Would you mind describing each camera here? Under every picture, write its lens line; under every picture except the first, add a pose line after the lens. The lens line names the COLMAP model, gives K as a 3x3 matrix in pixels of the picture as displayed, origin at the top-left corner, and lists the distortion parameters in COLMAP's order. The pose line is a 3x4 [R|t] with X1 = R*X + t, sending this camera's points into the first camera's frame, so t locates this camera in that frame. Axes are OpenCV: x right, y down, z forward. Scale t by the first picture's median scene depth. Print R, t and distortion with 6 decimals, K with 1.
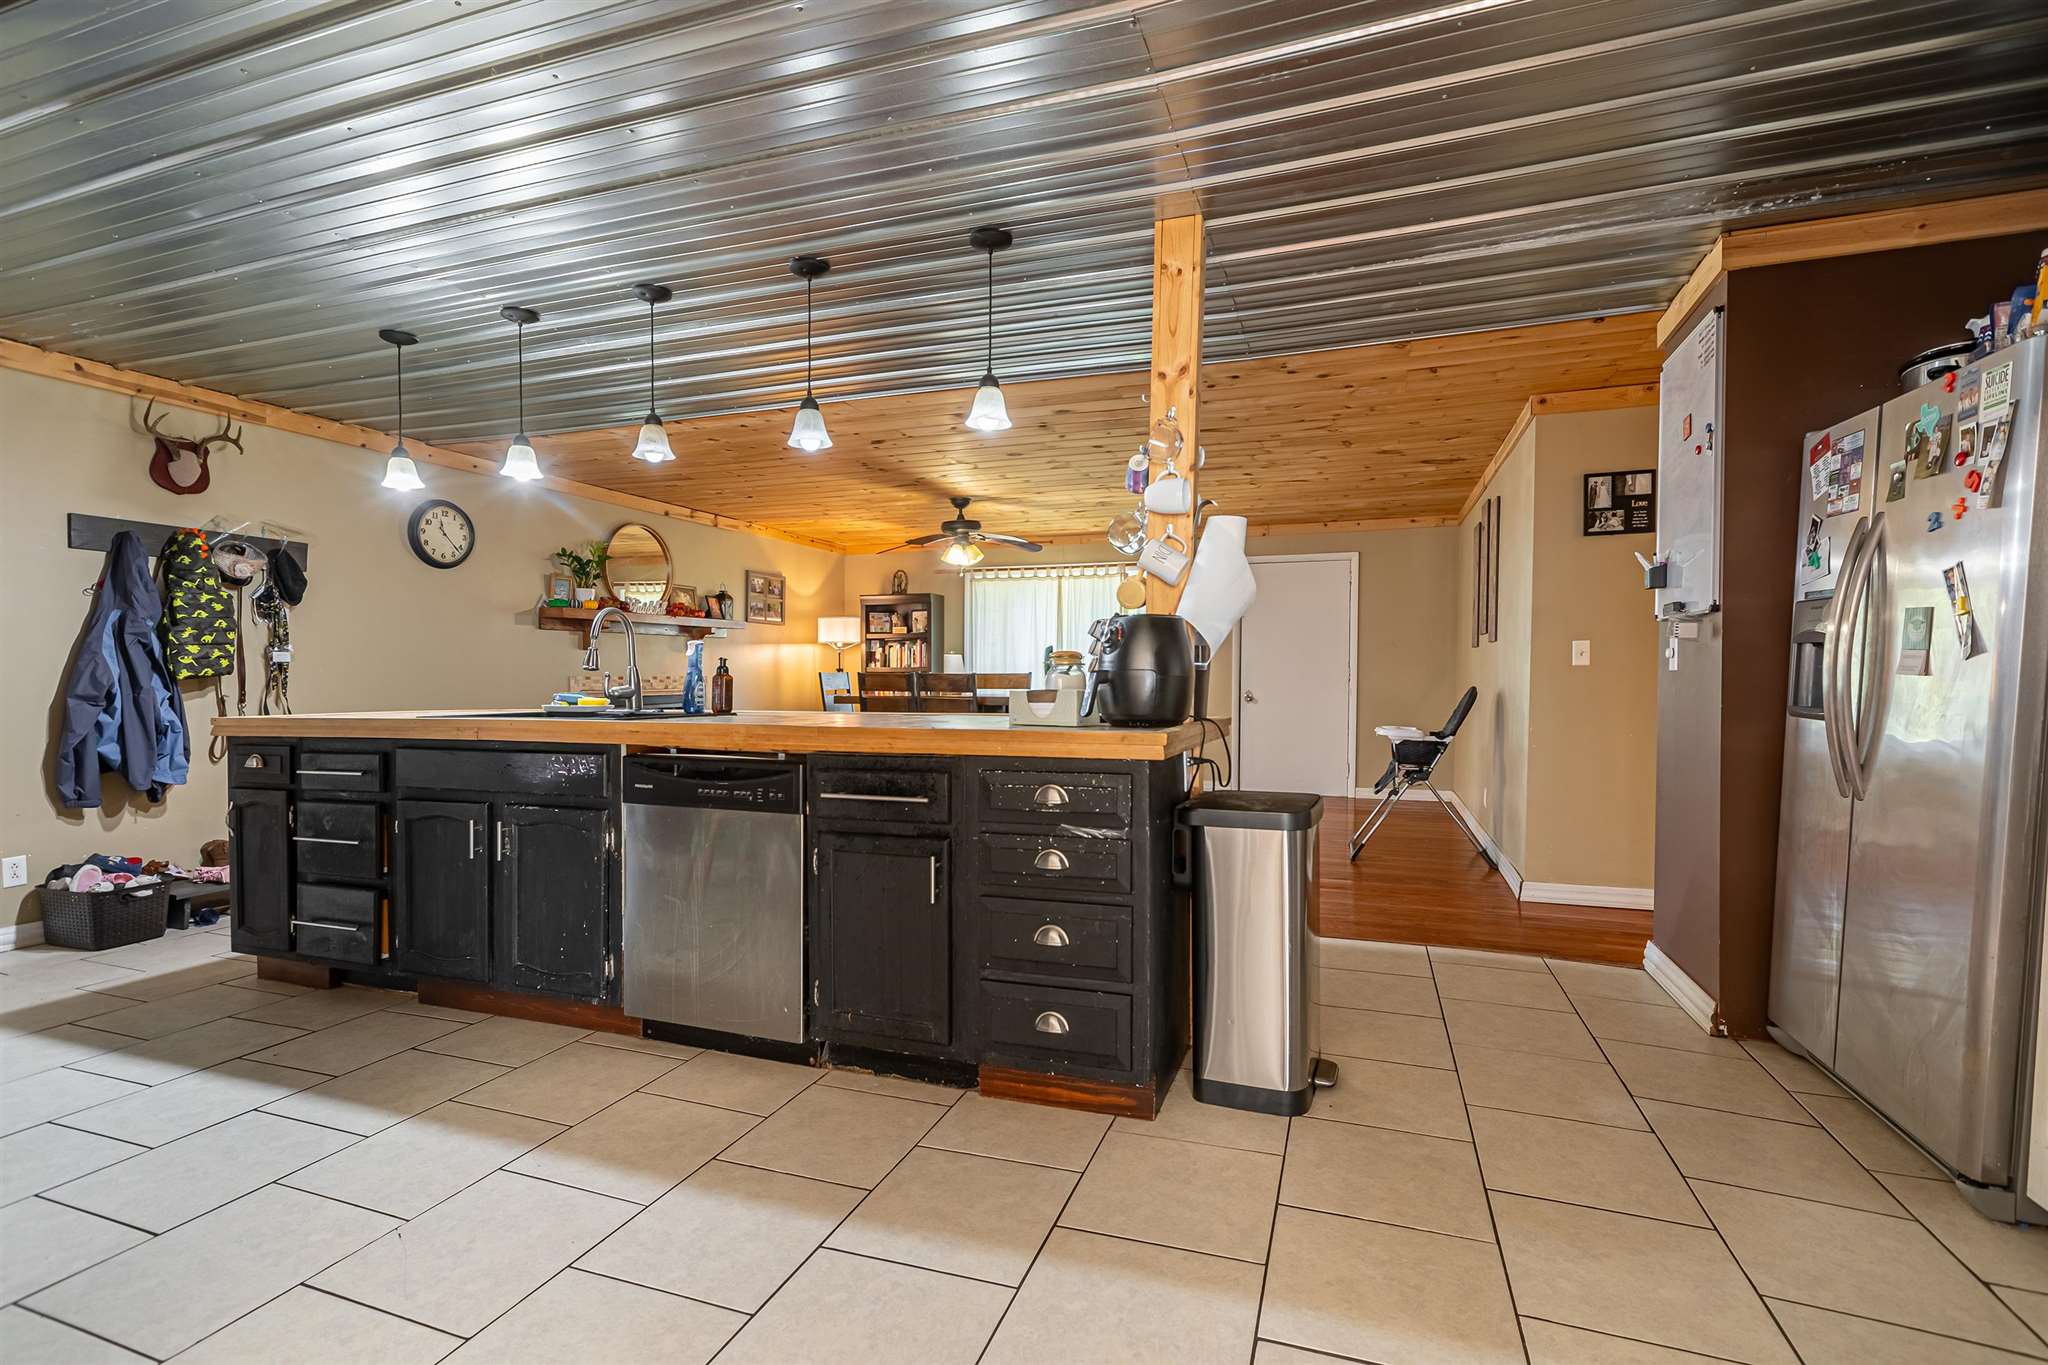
lens RADIAL K [[944.9, 0, 1018.1], [0, 944.9, 707.5], [0, 0, 1]] dist [-0.001182, -0.000073]
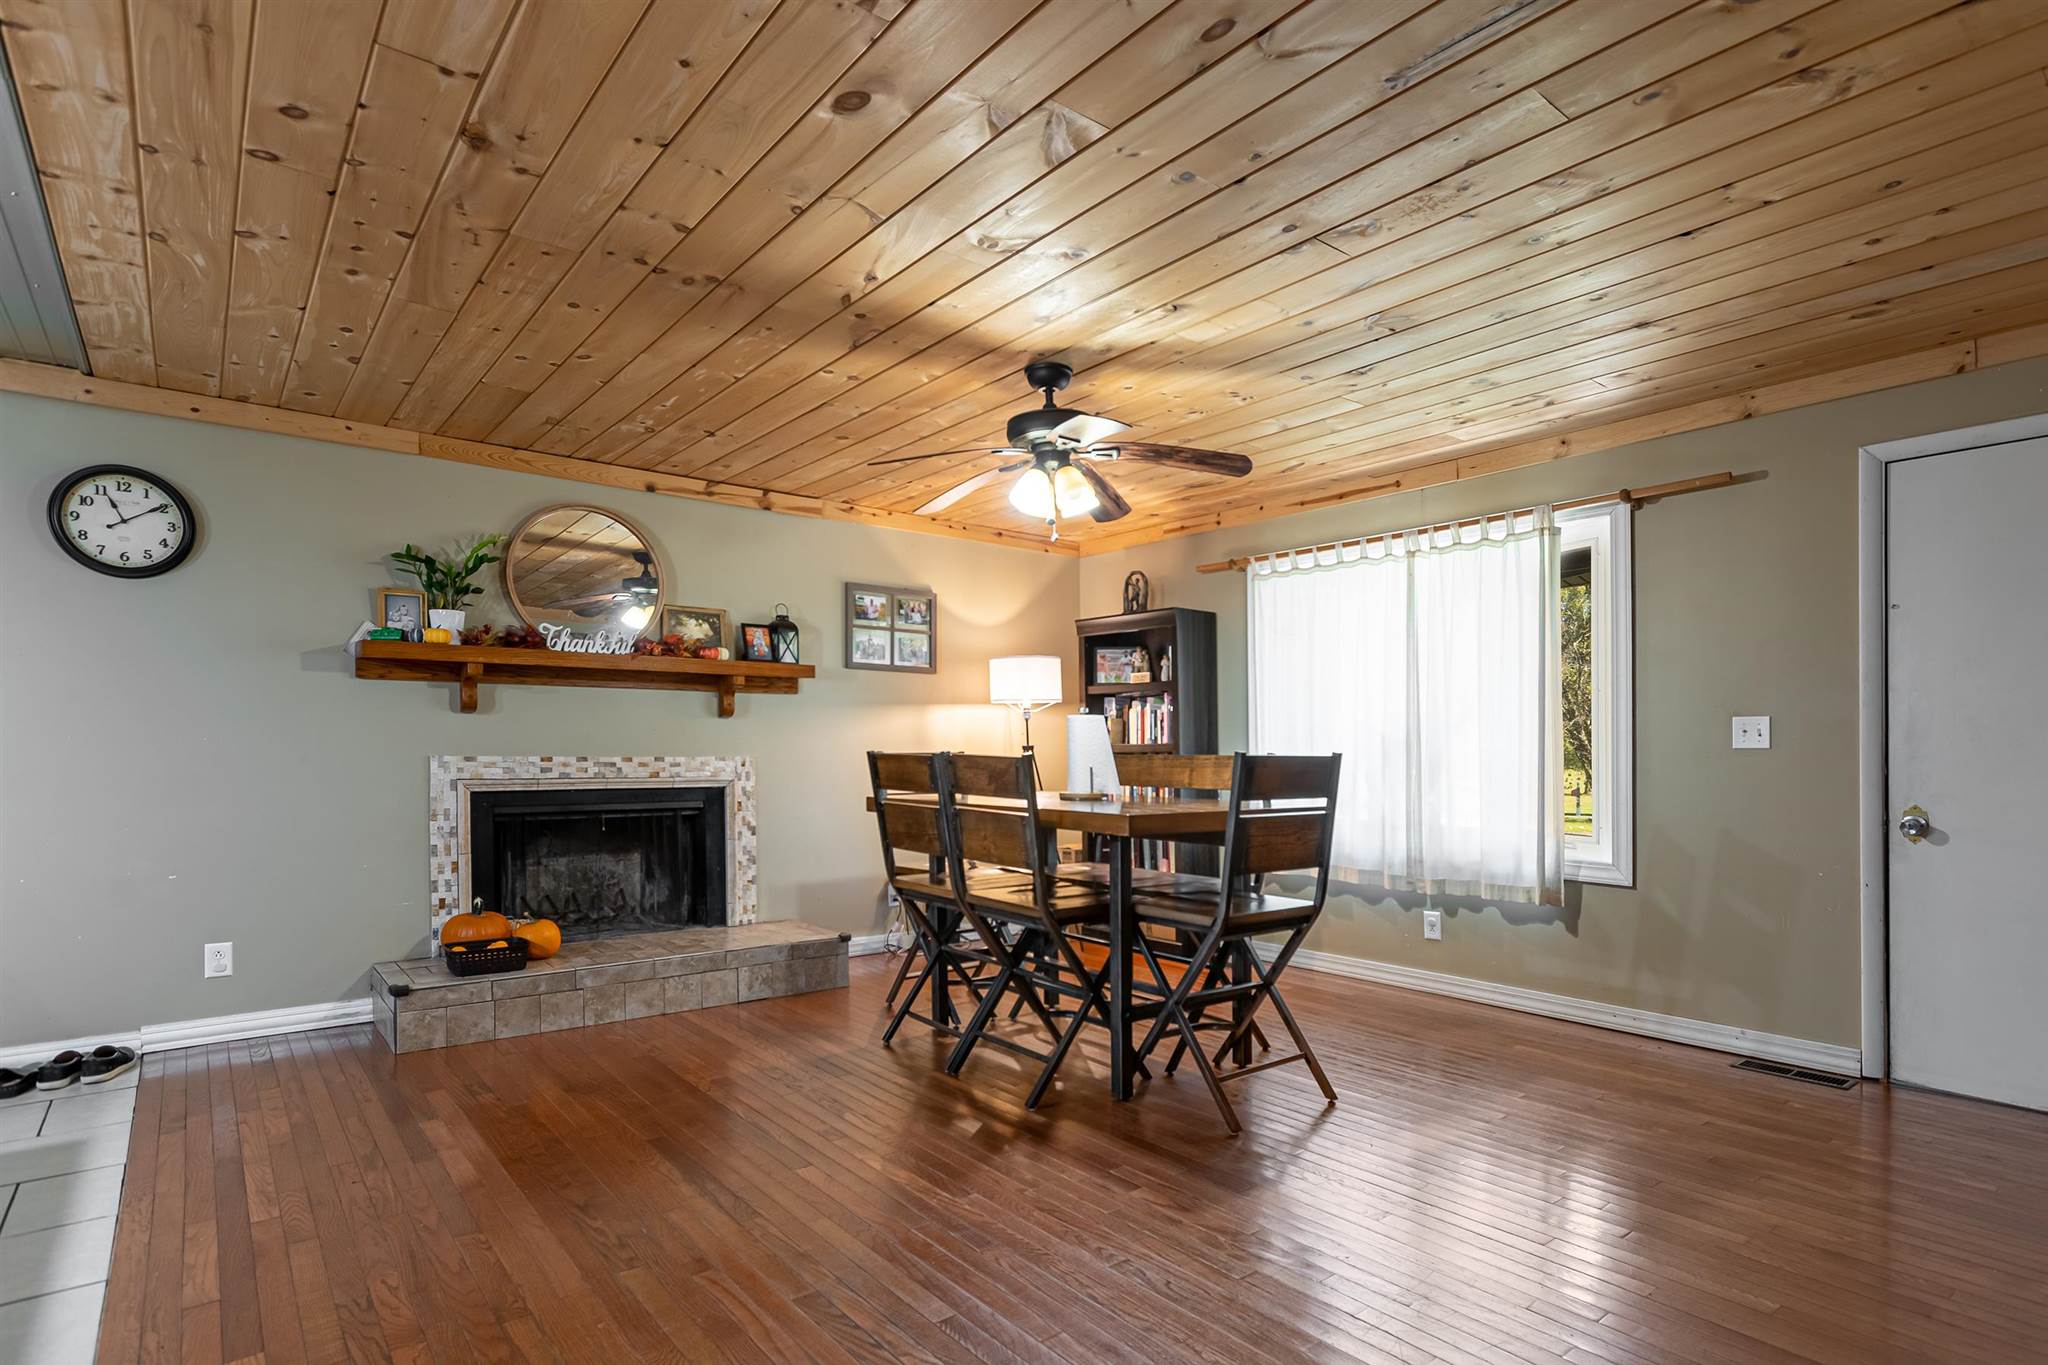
lens RADIAL K [[1038.2, 0, 1030.0], [0, 1038.2, 751.1], [0, 0, 1]] dist [-0.002306, -0.000004]
pose [[0.858654, 0.004642, -0.512534, 0.172809], [-0.023846, 0.999238, -0.030900, -0.021078], [0.512000, 0.038754, 0.858111, 0.537038]]
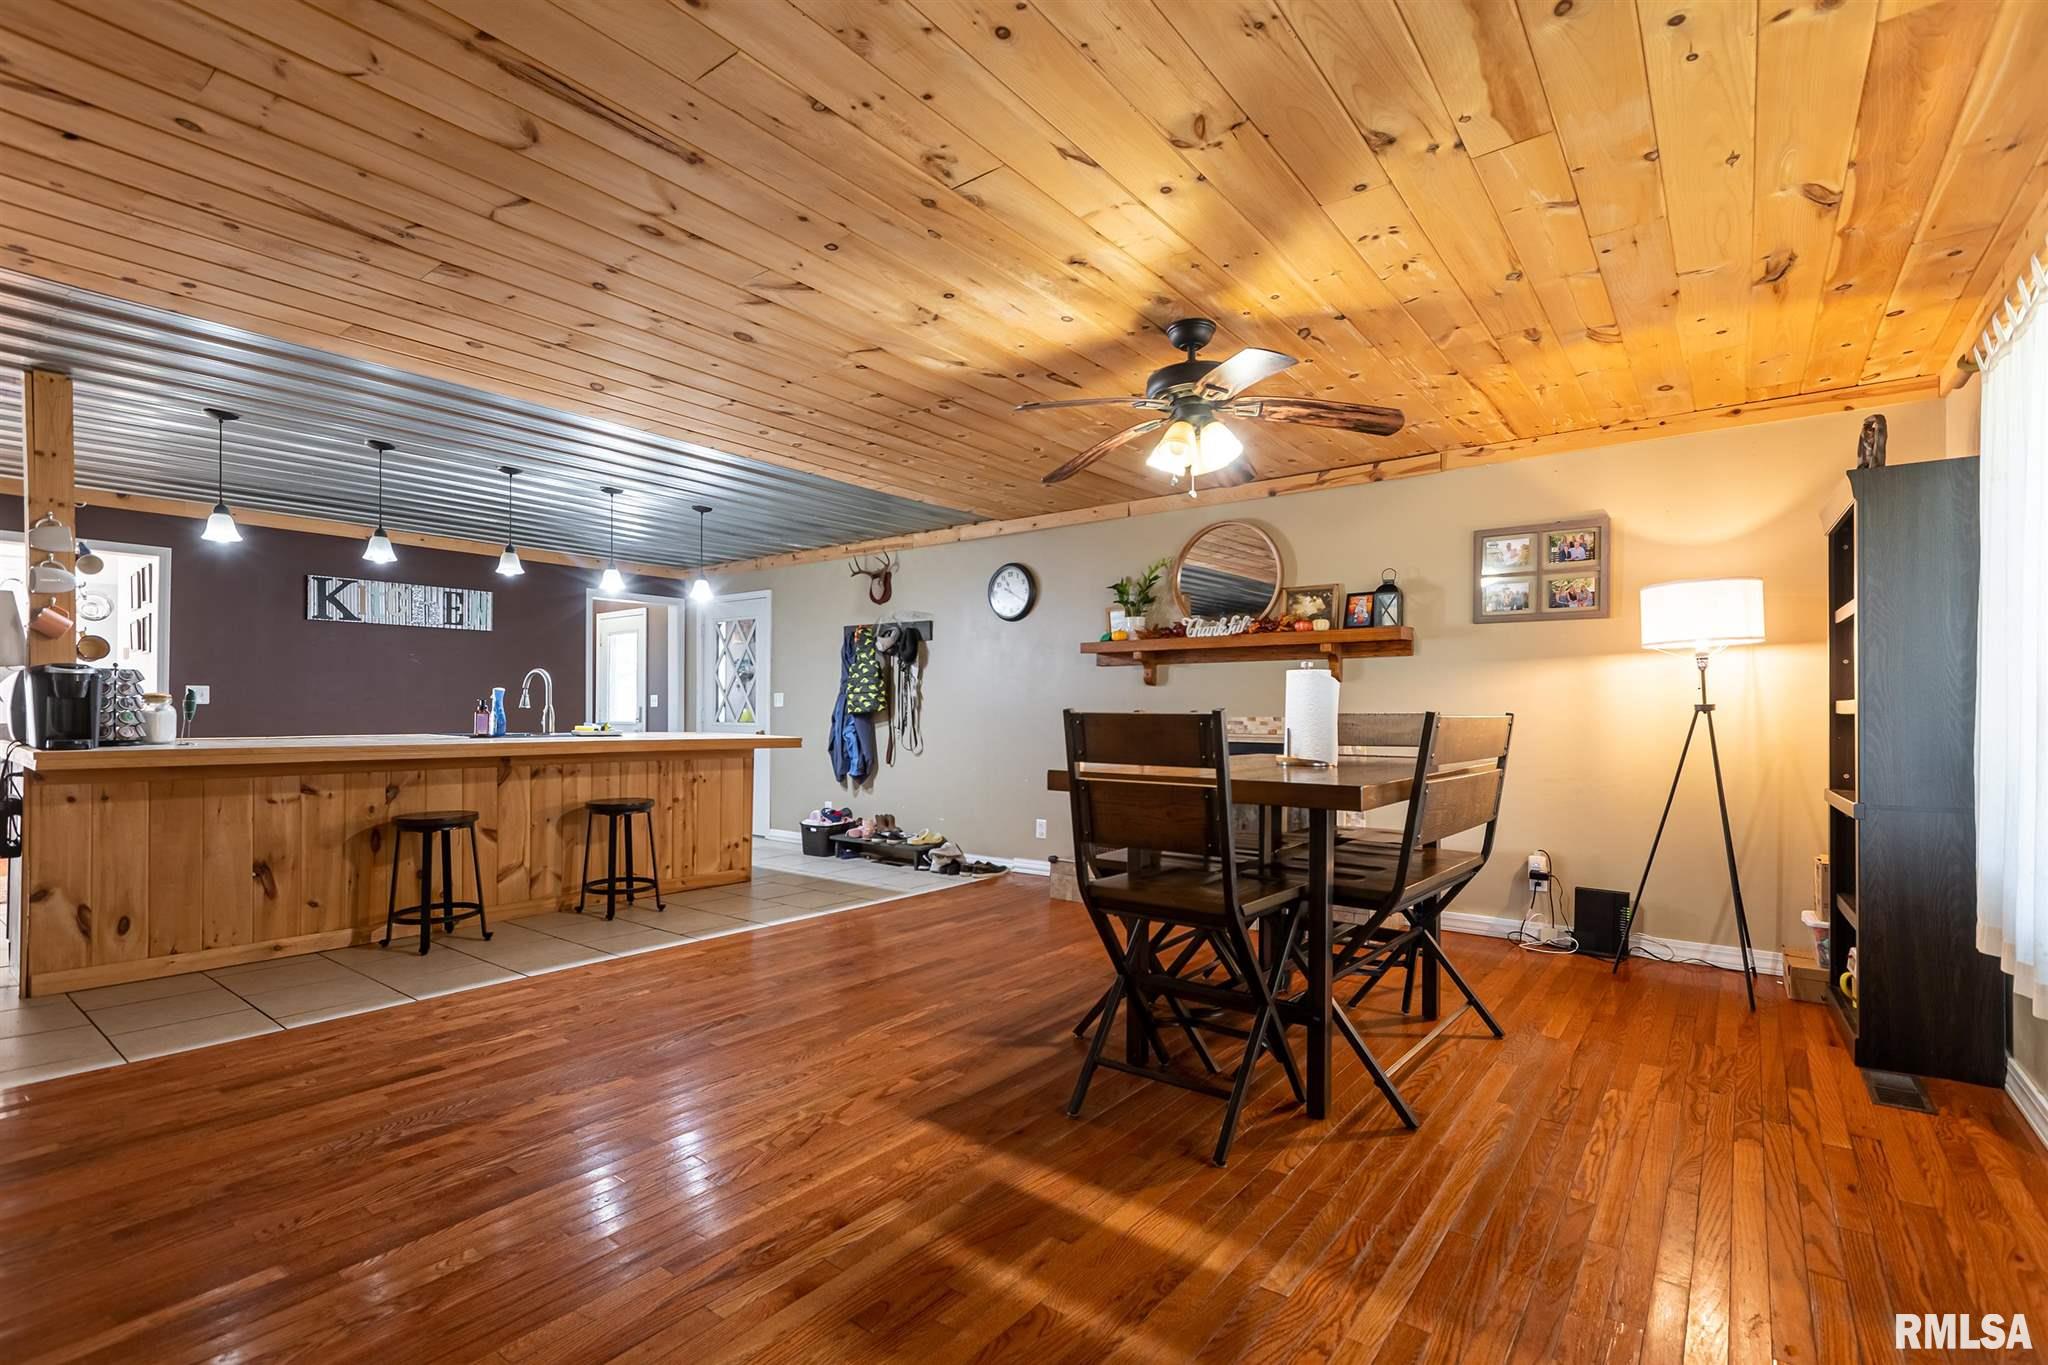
lens RADIAL K [[944.9, 0, 1018.1], [0, 944.9, 707.5], [0, 0, 1]] dist [-0.001182, -0.000073]
pose [[-0.301105, -0.003862, -0.953583, 0.368038], [-0.038251, 0.999236, 0.008031, -0.037411], [0.952823, 0.038894, -0.301023, 1.001873]]
